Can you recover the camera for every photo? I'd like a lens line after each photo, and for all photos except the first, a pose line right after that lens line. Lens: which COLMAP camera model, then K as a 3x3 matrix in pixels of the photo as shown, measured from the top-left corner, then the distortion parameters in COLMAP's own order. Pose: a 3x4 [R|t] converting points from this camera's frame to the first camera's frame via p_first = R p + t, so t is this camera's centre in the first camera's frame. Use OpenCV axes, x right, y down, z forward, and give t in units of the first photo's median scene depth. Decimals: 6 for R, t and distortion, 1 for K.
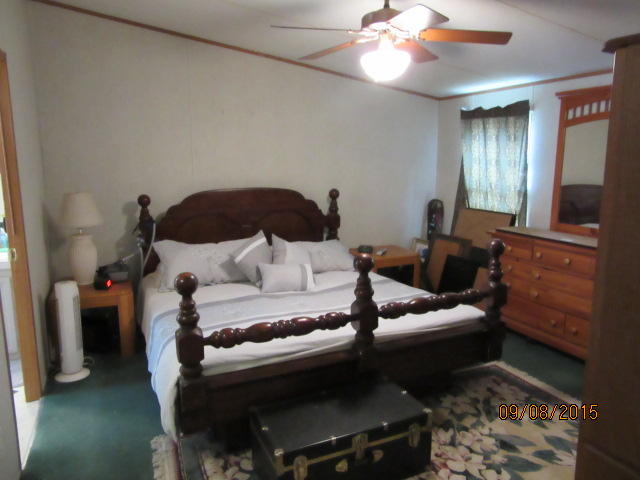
lens RADIAL K [[473.2, 0, 320.0], [0, 473.2, 240.0], [0, 0, 1]] dist [-0.010840, -0.002015]
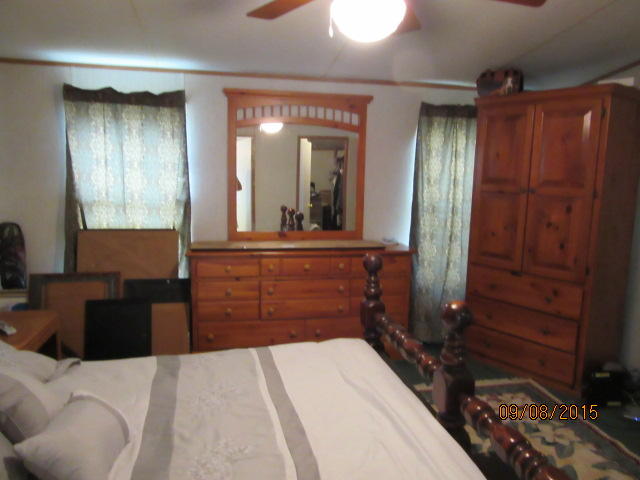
lens RADIAL K [[473.2, 0, 320.0], [0, 473.2, 240.0], [0, 0, 1]] dist [-0.010840, -0.002015]
pose [[0.240088, -0.138680, 0.960794, -0.317498], [0.142977, 0.984001, 0.106301, -0.087107], [-0.960164, 0.111849, 0.256075, 0.557768]]
